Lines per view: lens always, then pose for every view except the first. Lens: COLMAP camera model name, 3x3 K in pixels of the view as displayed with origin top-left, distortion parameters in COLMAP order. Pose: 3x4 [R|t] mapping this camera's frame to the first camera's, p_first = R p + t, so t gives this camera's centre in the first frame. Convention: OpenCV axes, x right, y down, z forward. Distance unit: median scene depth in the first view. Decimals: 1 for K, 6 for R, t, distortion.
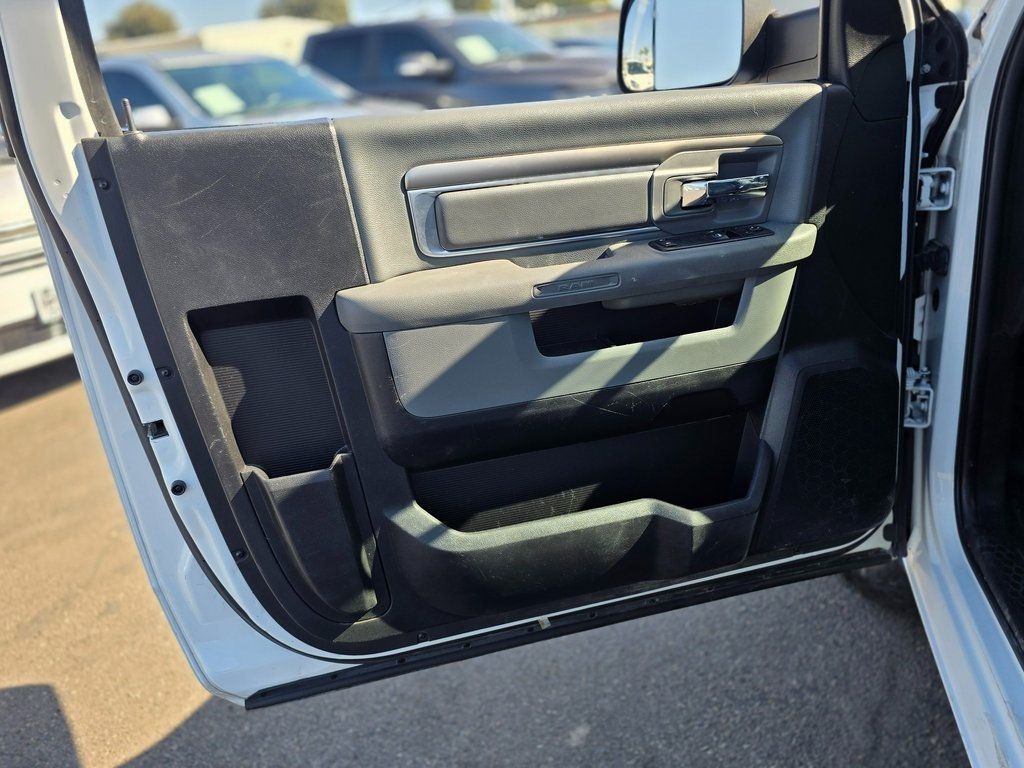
lens RADIAL K [[817.7, 0, 512.0], [0, 817.7, 384.0], [0, 0, 1]] dist [0.005460, 0.000628]
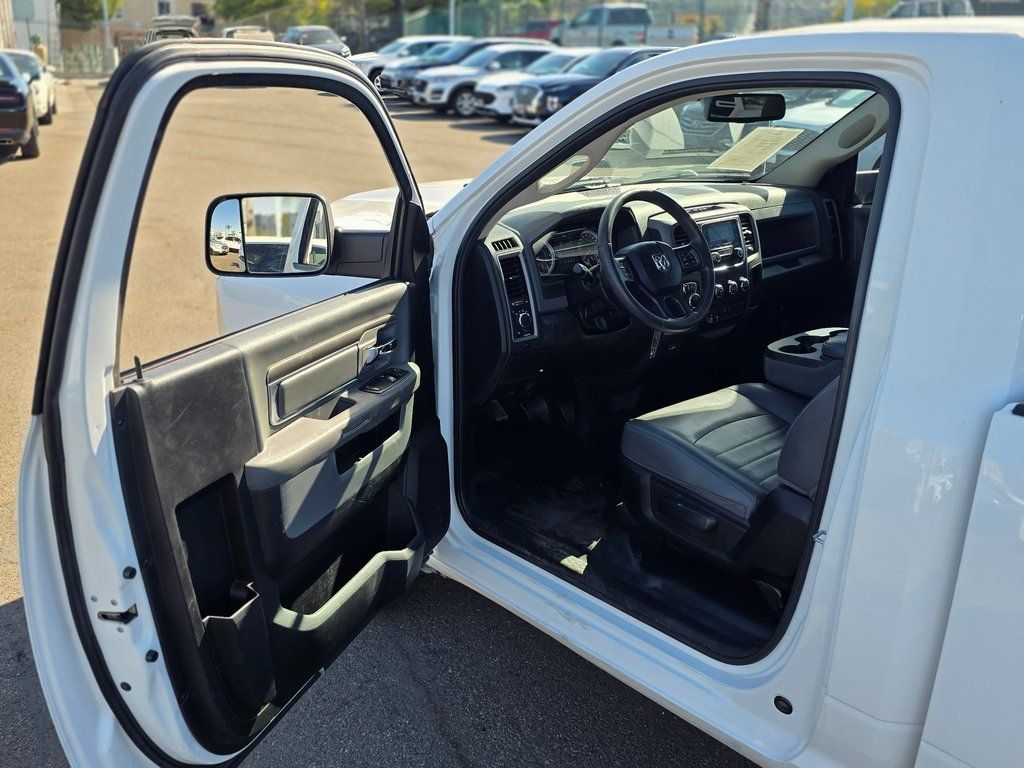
lens RADIAL K [[941.9, 0, 512.0], [0, 941.9, 384.0], [0, 0, 1]] dist [-0.000430, -0.004009]
pose [[0.540204, -0.162284, 0.825738, -1.173687], [0.226574, 0.973044, 0.043008, -0.197011], [-0.810459, 0.163858, 0.562412, -0.251590]]
